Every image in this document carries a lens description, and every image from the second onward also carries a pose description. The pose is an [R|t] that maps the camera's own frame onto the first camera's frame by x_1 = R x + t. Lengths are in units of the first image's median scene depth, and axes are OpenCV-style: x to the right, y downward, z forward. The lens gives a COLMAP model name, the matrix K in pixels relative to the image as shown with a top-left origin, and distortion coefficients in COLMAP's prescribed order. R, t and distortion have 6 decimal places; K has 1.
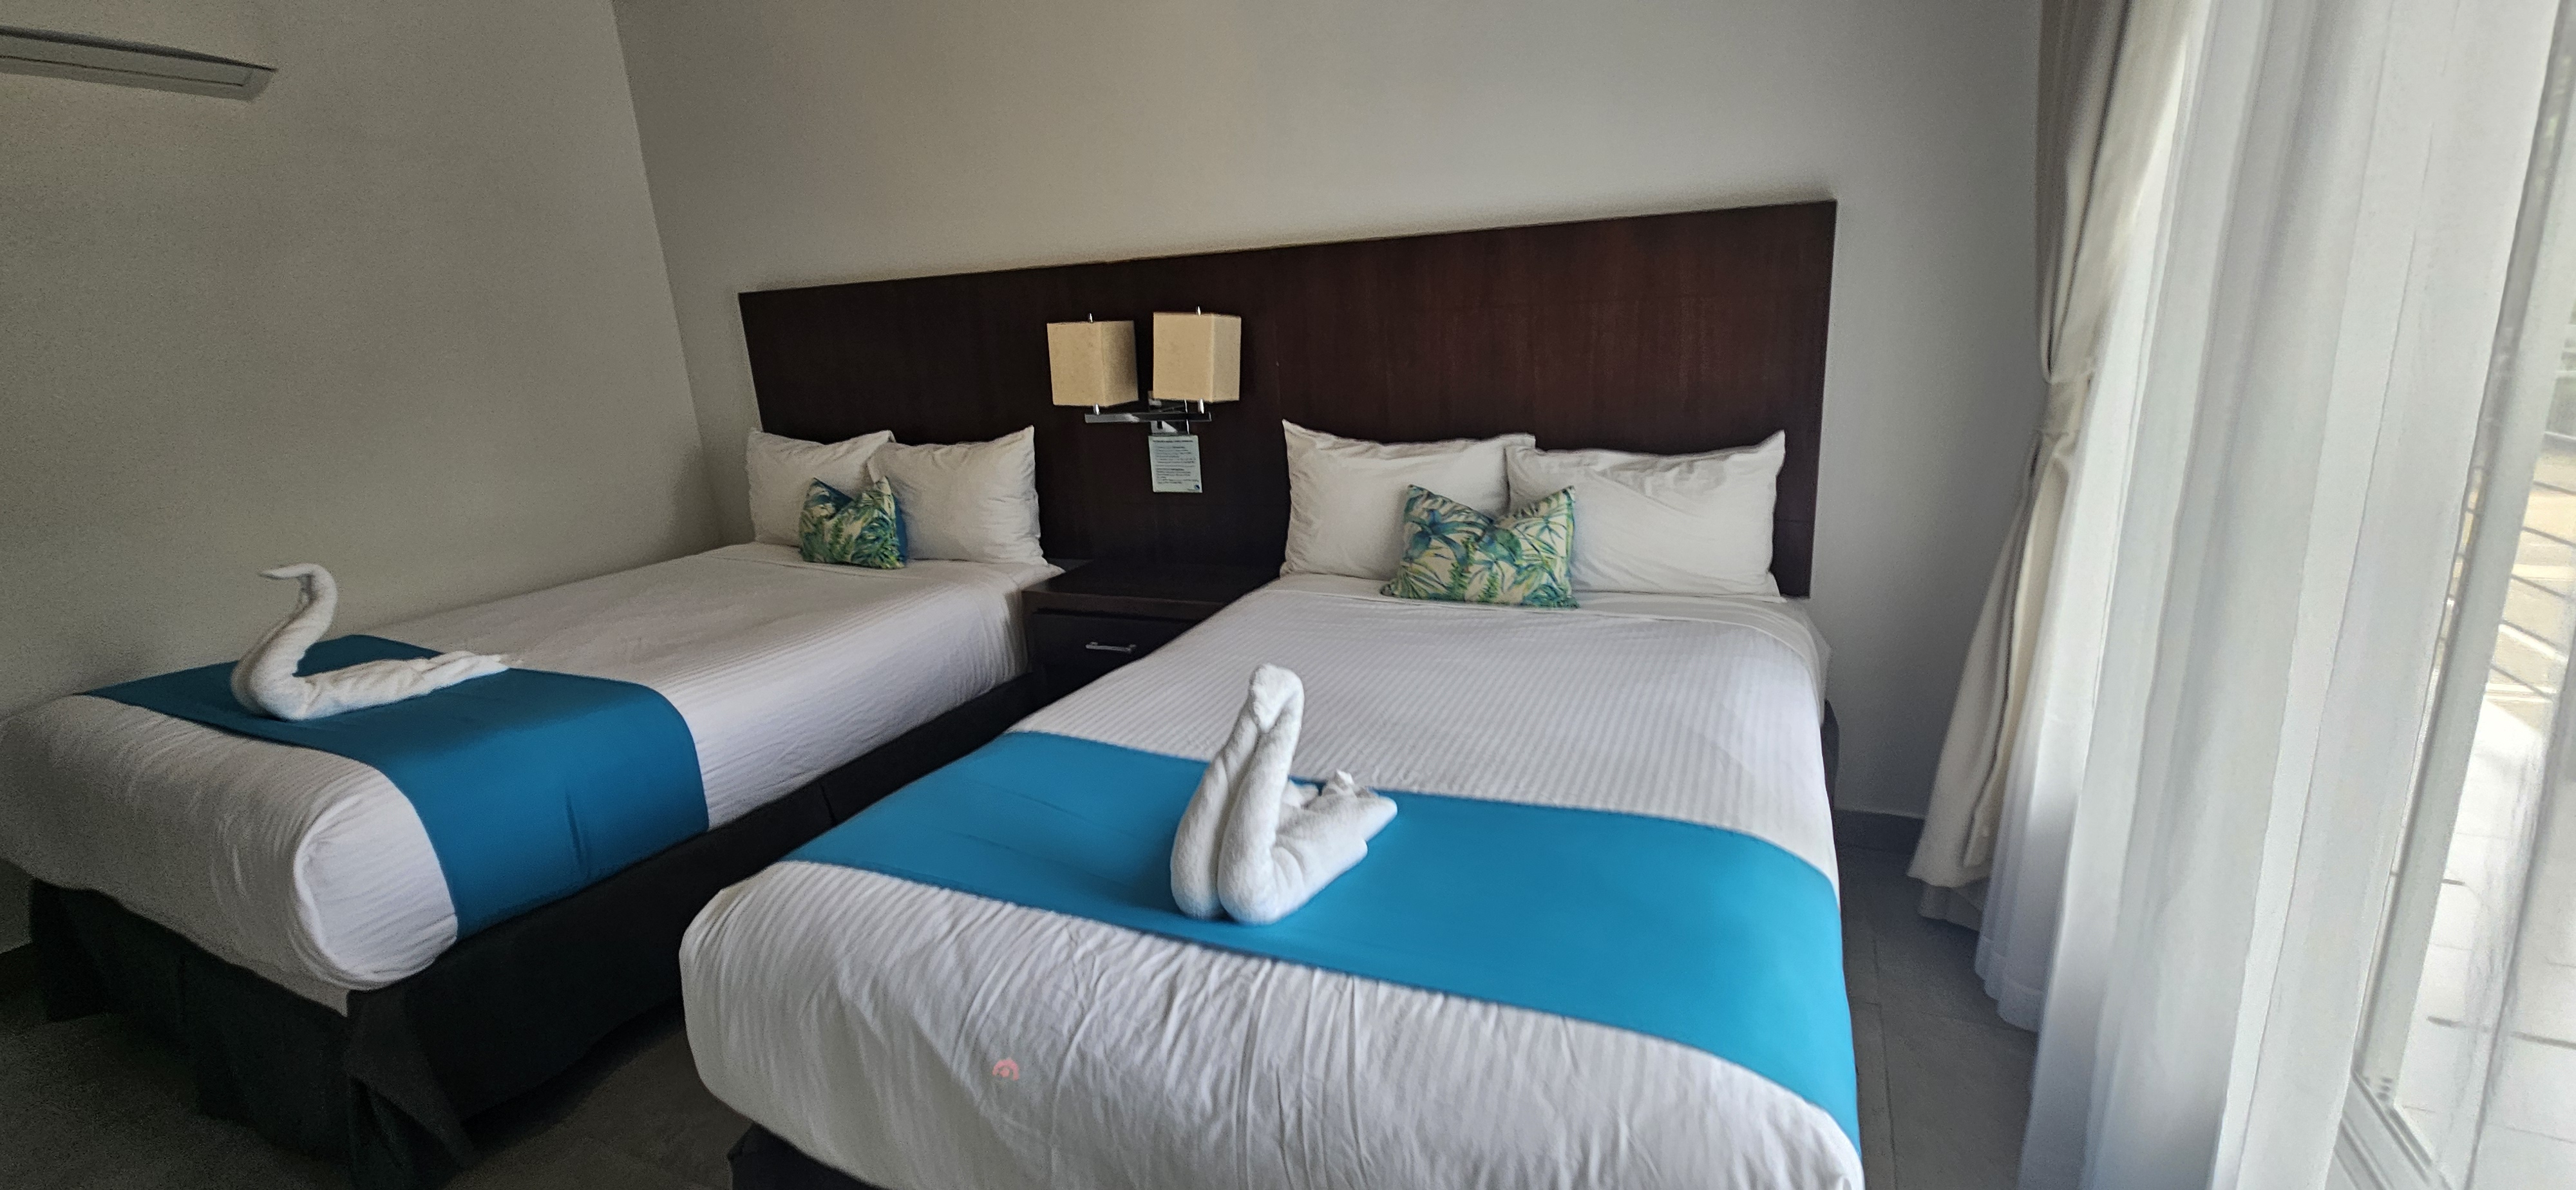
lens RADIAL K [[1036.8, 0, 1291.6], [0, 1036.8, 588.2], [0, 0, 1]] dist [0.000814, 0.000144]
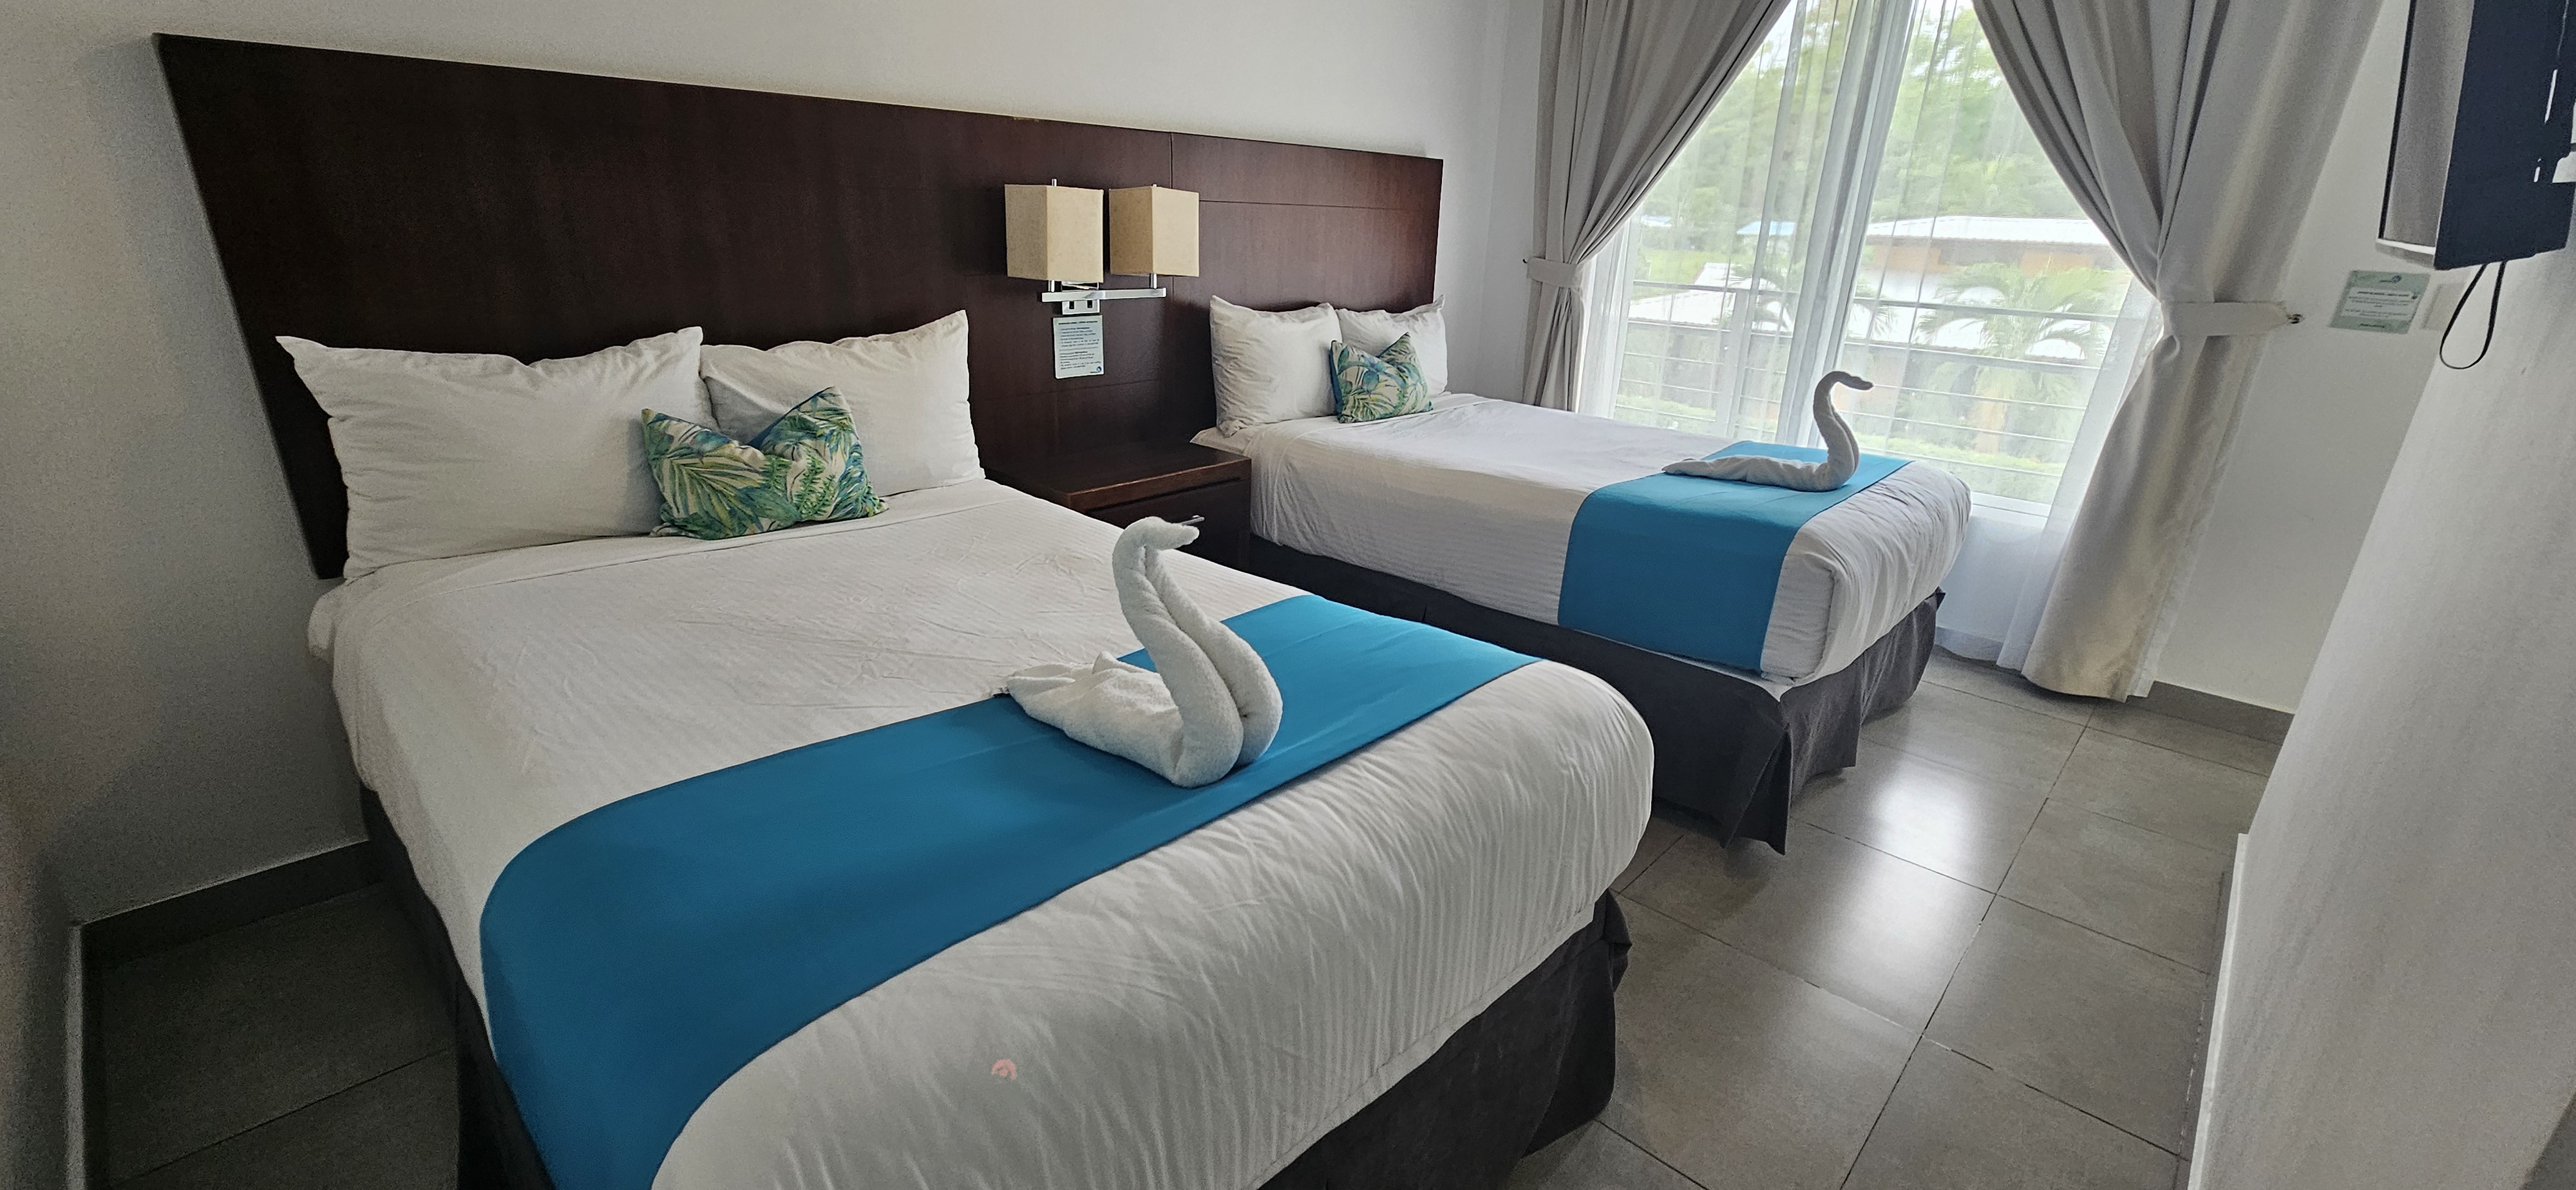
lens RADIAL K [[1036.8, 0, 1291.6], [0, 1036.8, 588.2], [0, 0, 1]] dist [0.000814, 0.000144]
pose [[0.311246, -0.260796, 0.913844, -0.977302], [0.186618, 0.959658, 0.210310, -0.067493], [-0.931826, 0.105082, 0.347359, 0.491810]]
